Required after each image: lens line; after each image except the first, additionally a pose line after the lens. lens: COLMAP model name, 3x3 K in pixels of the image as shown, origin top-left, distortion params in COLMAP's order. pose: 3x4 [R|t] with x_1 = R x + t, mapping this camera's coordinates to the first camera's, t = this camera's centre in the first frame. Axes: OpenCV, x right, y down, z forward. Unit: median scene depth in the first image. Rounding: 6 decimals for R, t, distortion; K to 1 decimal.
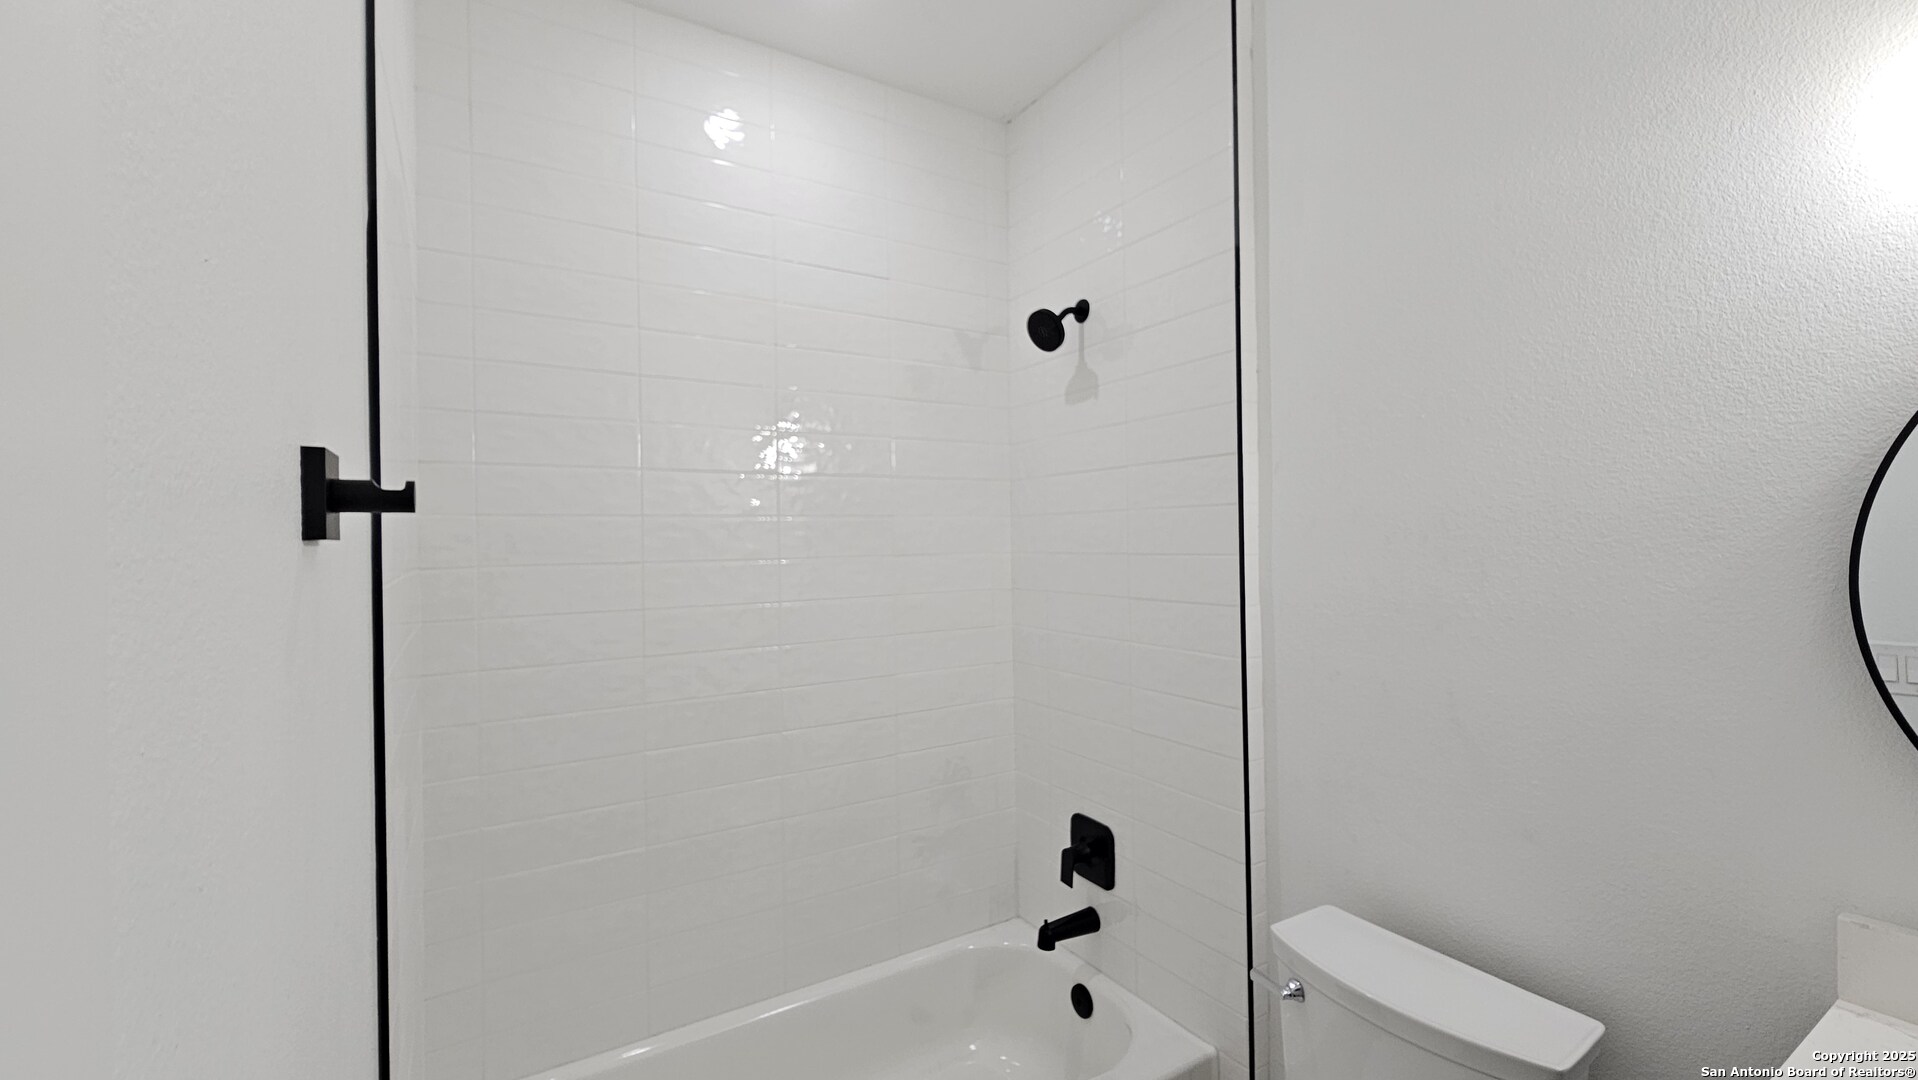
lens RADIAL K [[778.2, 0, 960.7], [0, 778.2, 542.0], [0, 0, 1]] dist [-0.001455, -0.000117]
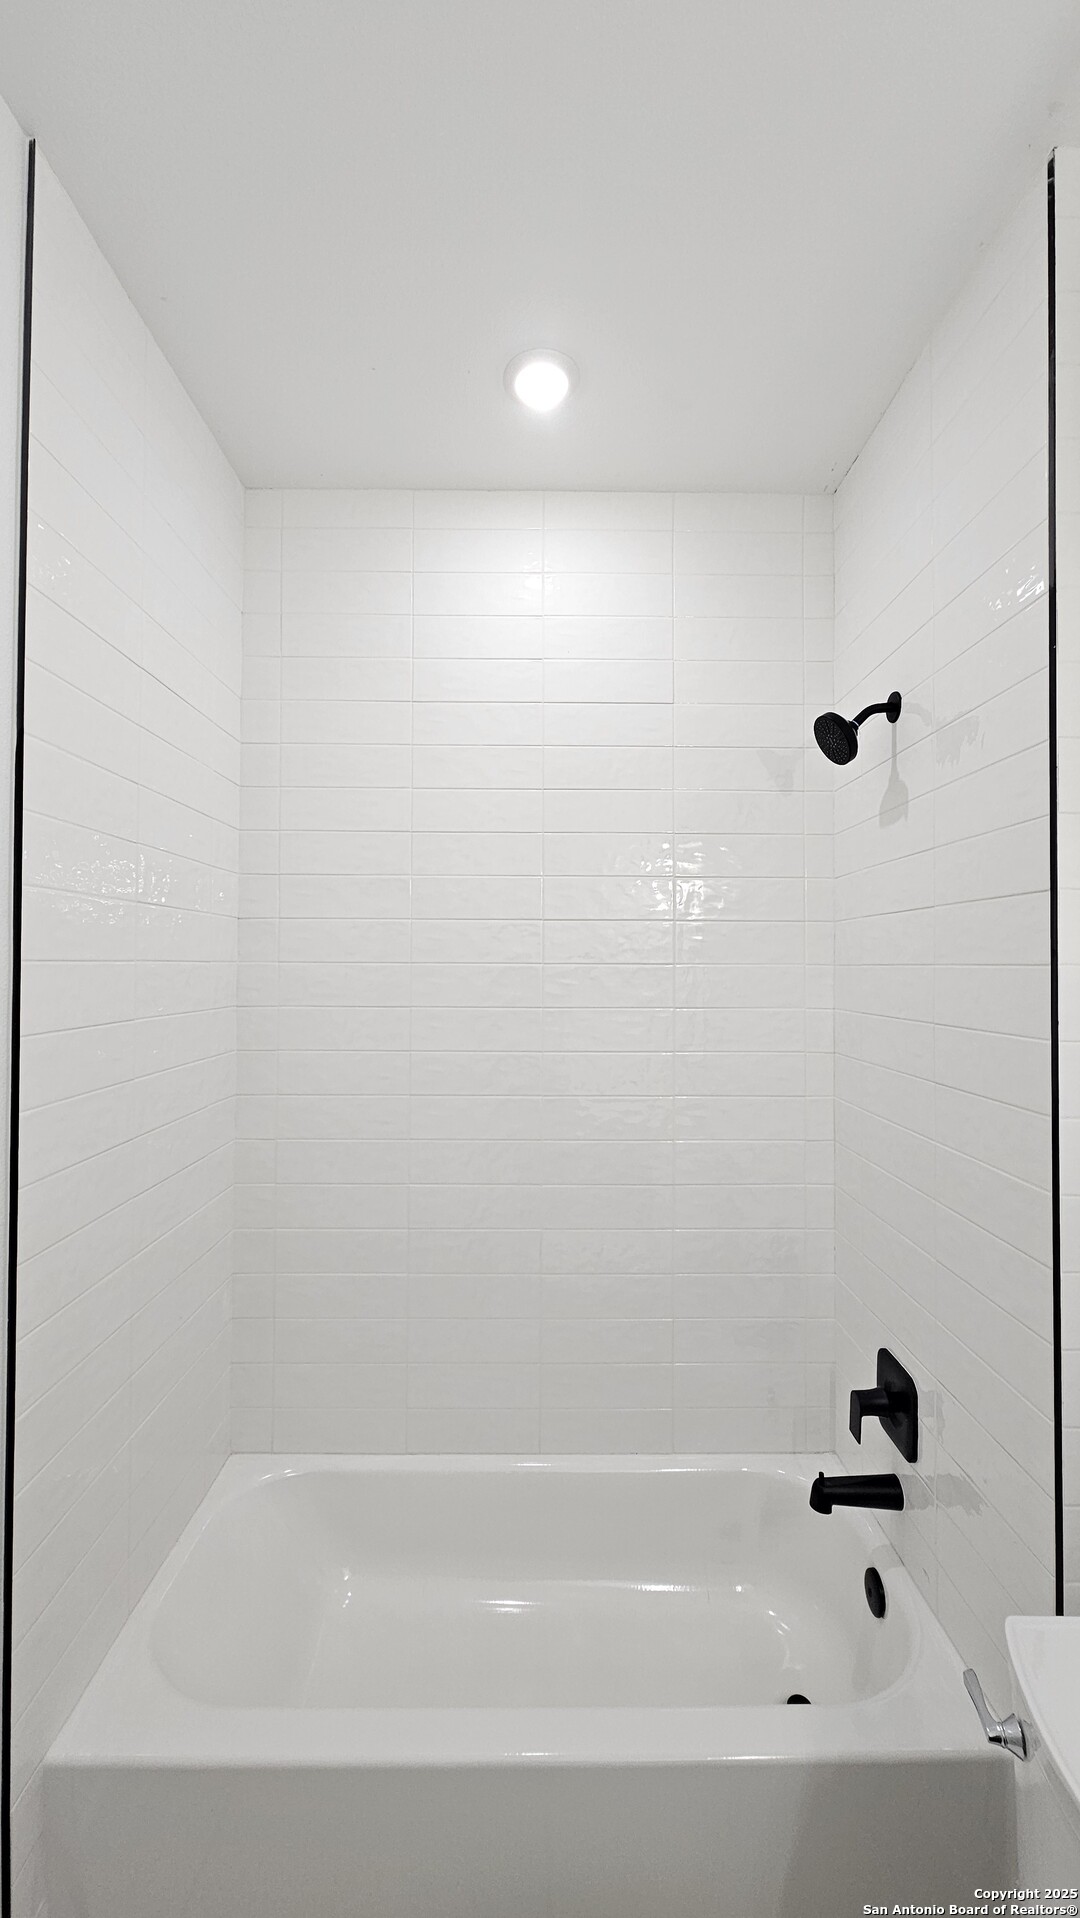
lens RADIAL K [[778.2, 0, 540.4], [0, 778.2, 957.9], [0, 0, 1]] dist [-0.001455, -0.000117]
pose [[0.857237, 0.014830, -0.514709, 0.260739], [-0.019992, 0.999790, -0.004490, -0.035078], [0.514534, 0.014139, 0.857353, 0.152150]]
